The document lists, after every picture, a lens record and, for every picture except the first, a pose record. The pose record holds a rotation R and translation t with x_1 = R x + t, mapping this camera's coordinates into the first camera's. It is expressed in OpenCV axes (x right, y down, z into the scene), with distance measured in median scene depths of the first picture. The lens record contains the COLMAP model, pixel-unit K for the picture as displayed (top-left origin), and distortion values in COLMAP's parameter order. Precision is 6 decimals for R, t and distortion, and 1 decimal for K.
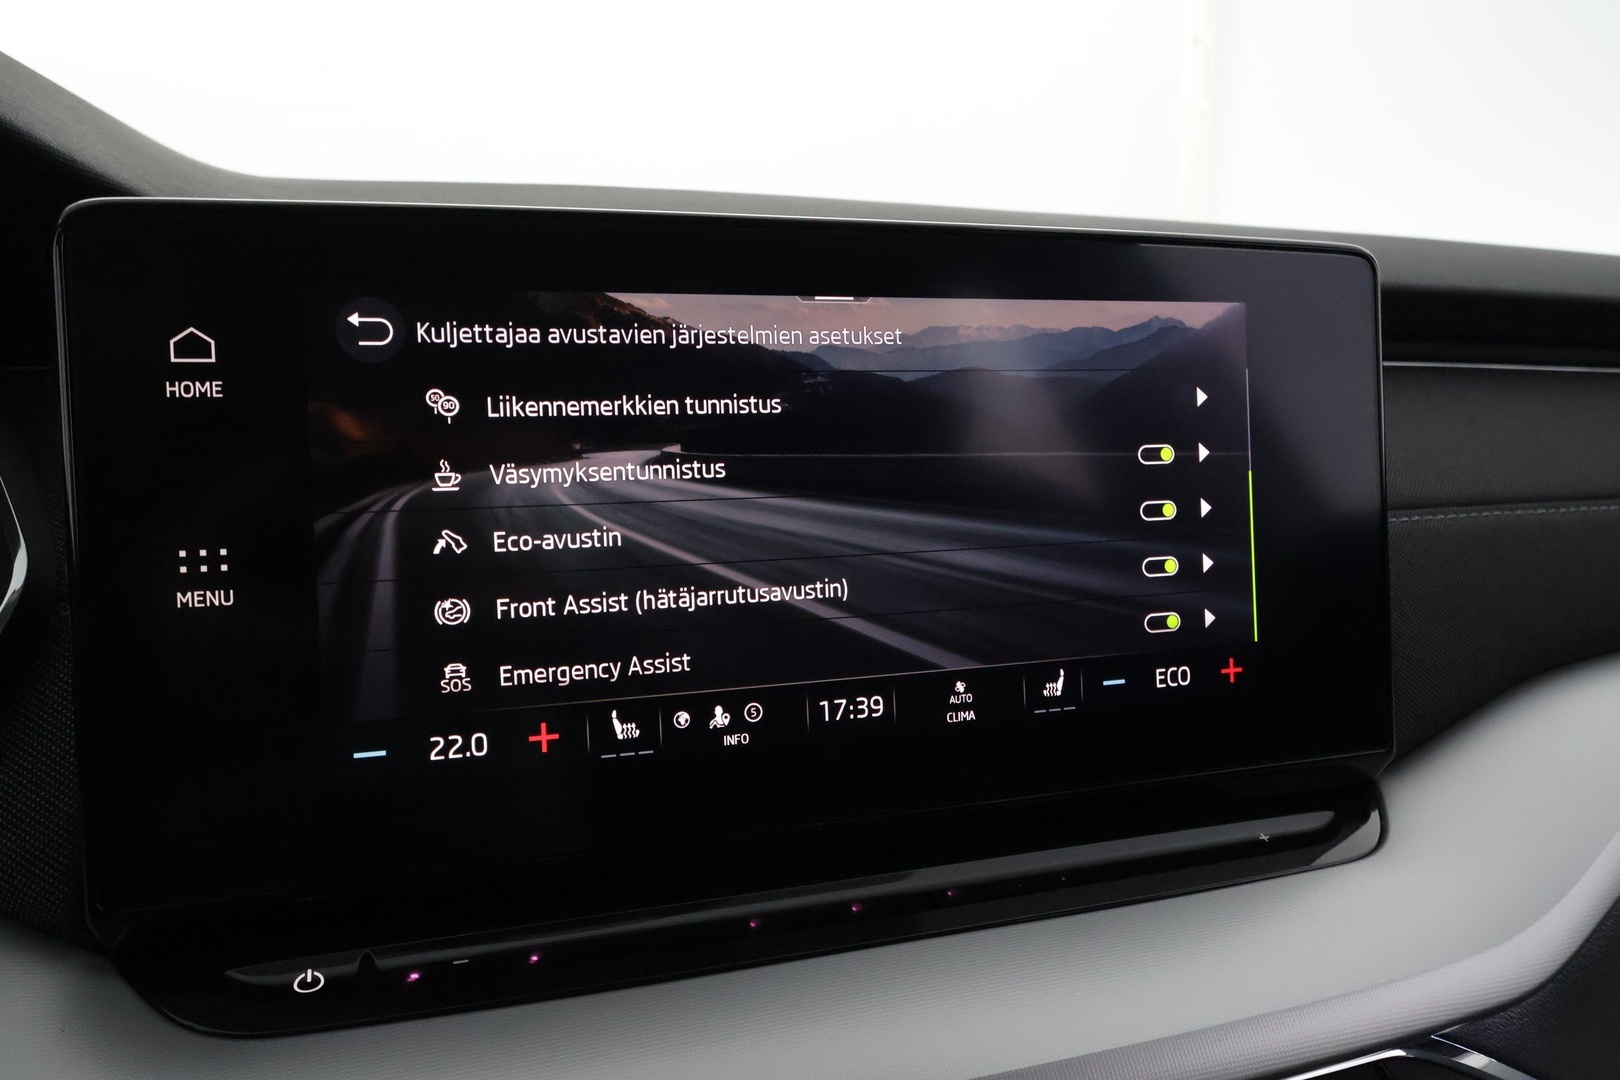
lens RADIAL K [[1257.7, 0, 812.1], [0, 1257.7, 531.5], [0, 0, 1]] dist [0.011079, -0.024634]
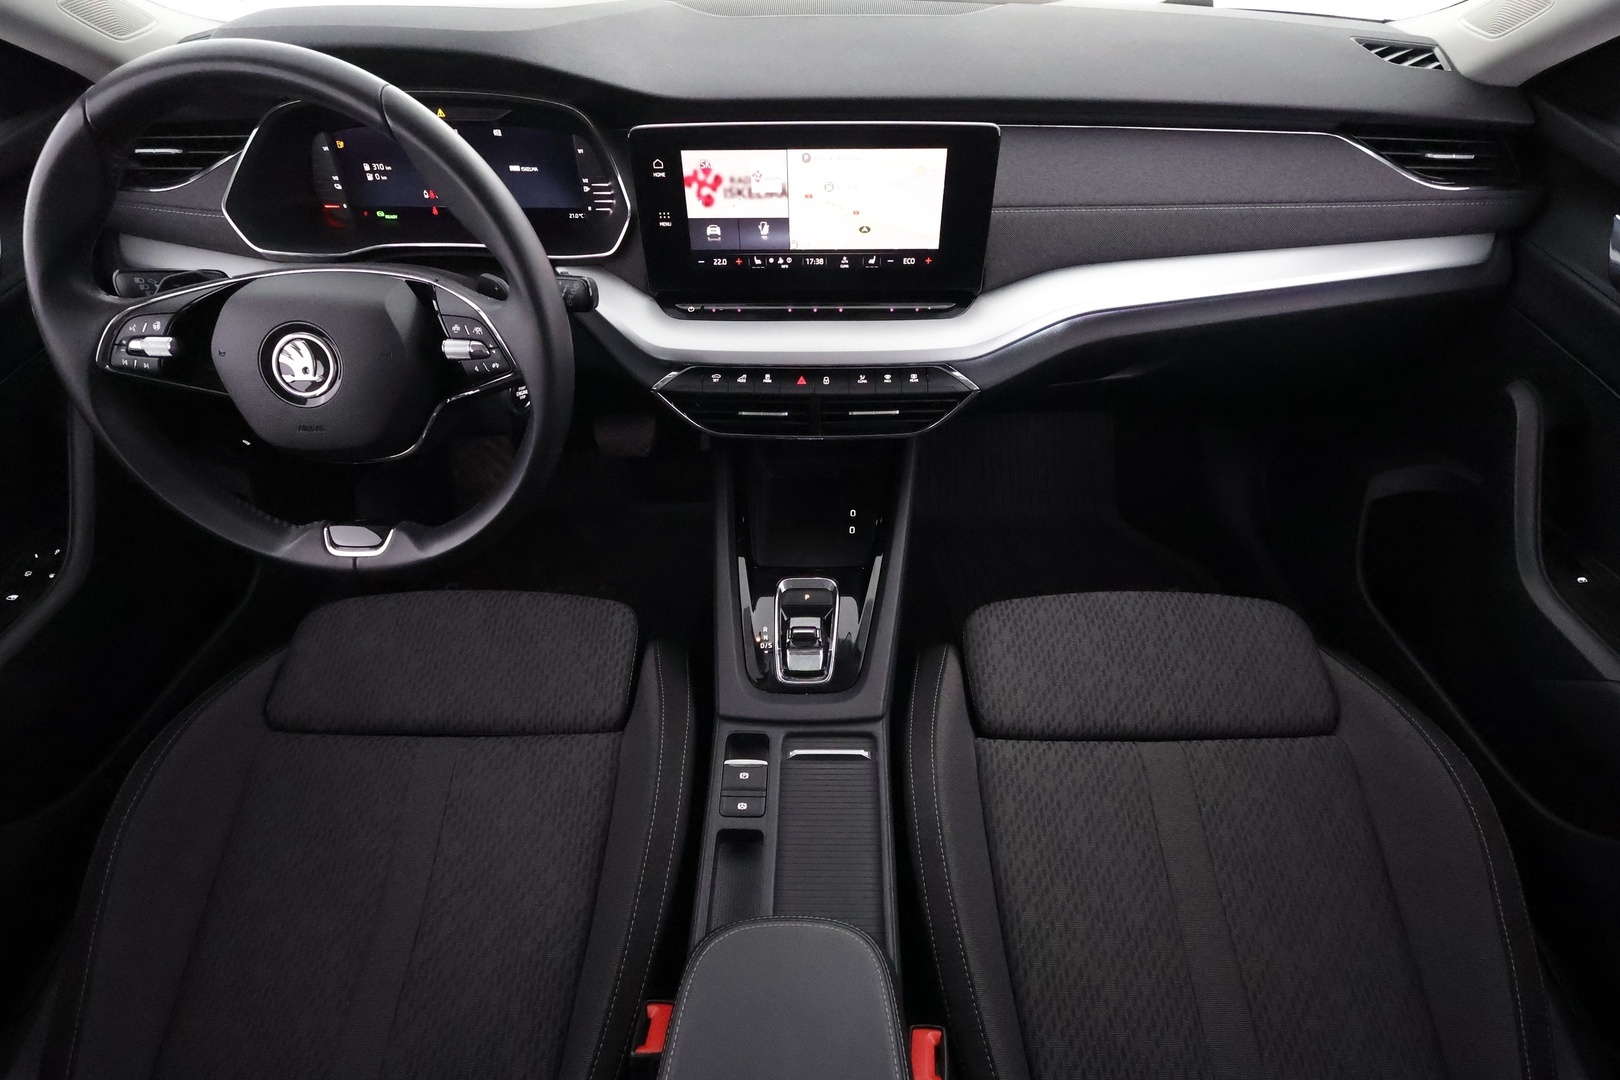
lens RADIAL K [[732.2, 0, 816.9], [0, 732.2, 540.4], [0, 0, 1]] dist [-0.008725, 0.000701]
pose [[0.941015, 0.232379, -0.245949, 0.818347], [-0.038767, 0.796132, 0.603880, -0.559663], [0.336137, -0.558726, 0.758181, -1.260606]]
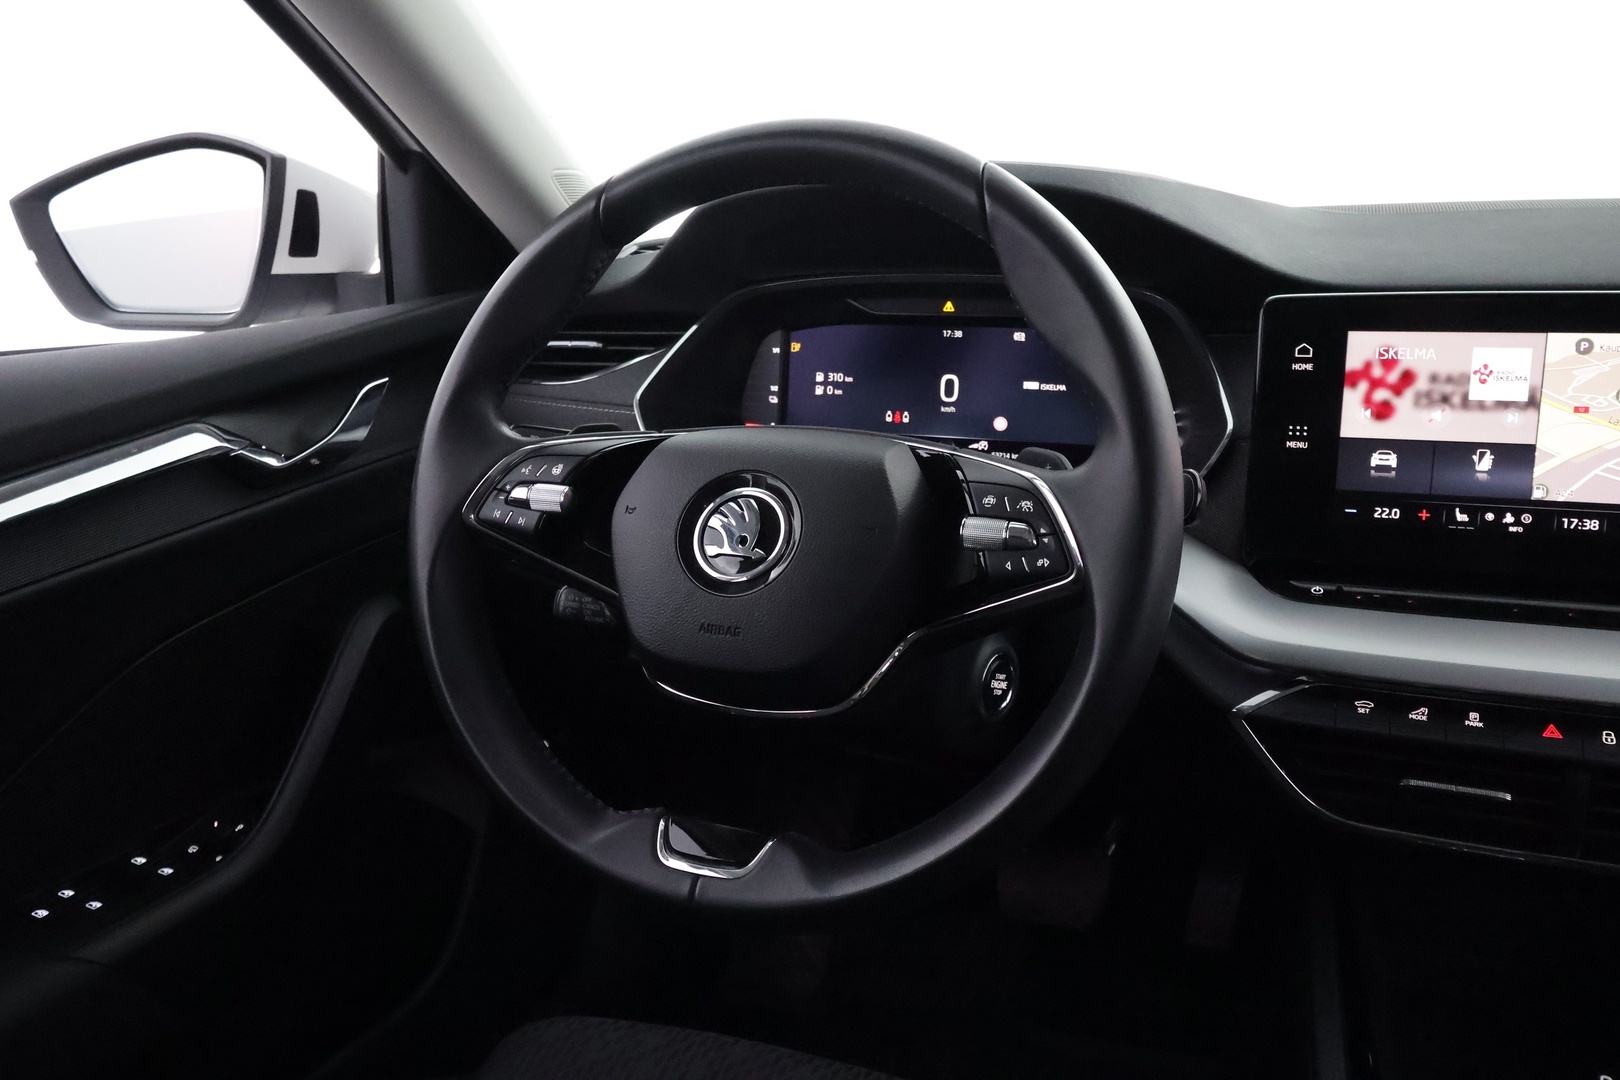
lens RADIAL K [[1257.7, 0, 820.1], [0, 1257.7, 554.9], [0, 0, 1]] dist [0.011079, -0.024634]
pose [[0.753050, 0.152070, -0.640149, 0.436786], [-0.062898, 0.985107, 0.160025, -0.069125], [0.654951, -0.080243, 0.751399, -1.460674]]
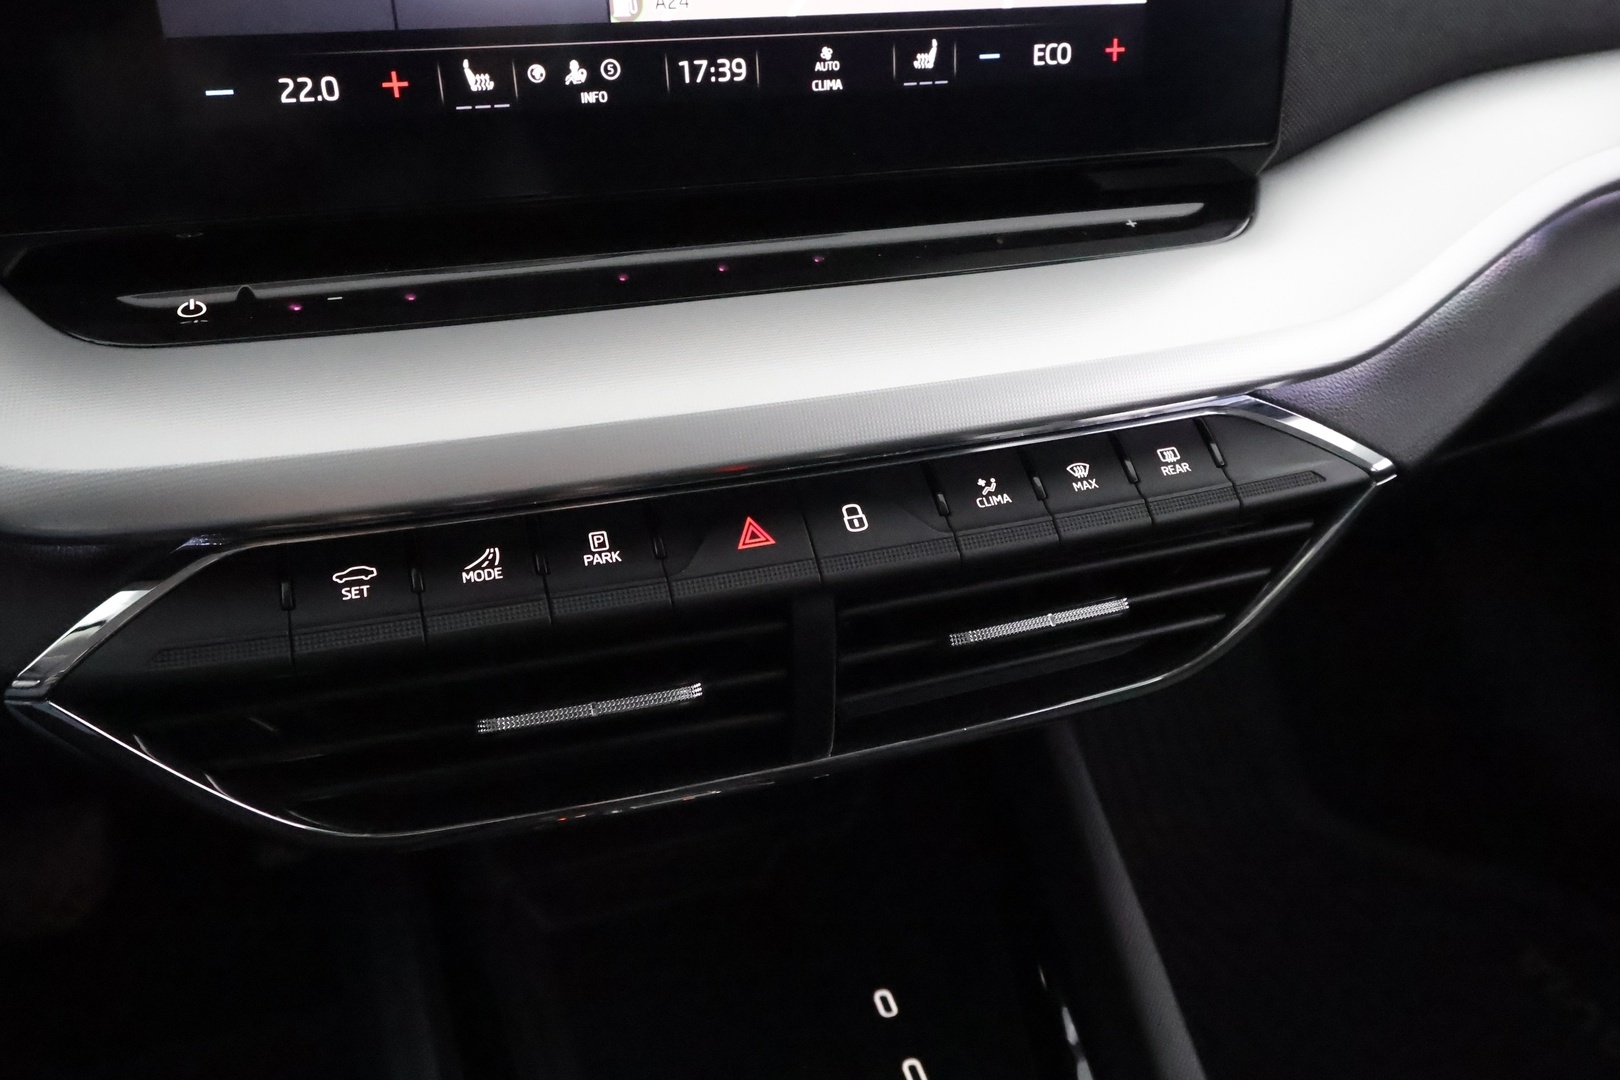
lens RADIAL K [[1257.7, 0, 813.7], [0, 1257.7, 535.5], [0, 0, 1]] dist [0.011079, -0.024634]
pose [[0.999892, 0.007563, -0.012640, 0.126837], [-0.002682, 0.937254, 0.348637, 0.137813], [0.014483, -0.348565, 0.937173, -0.061491]]
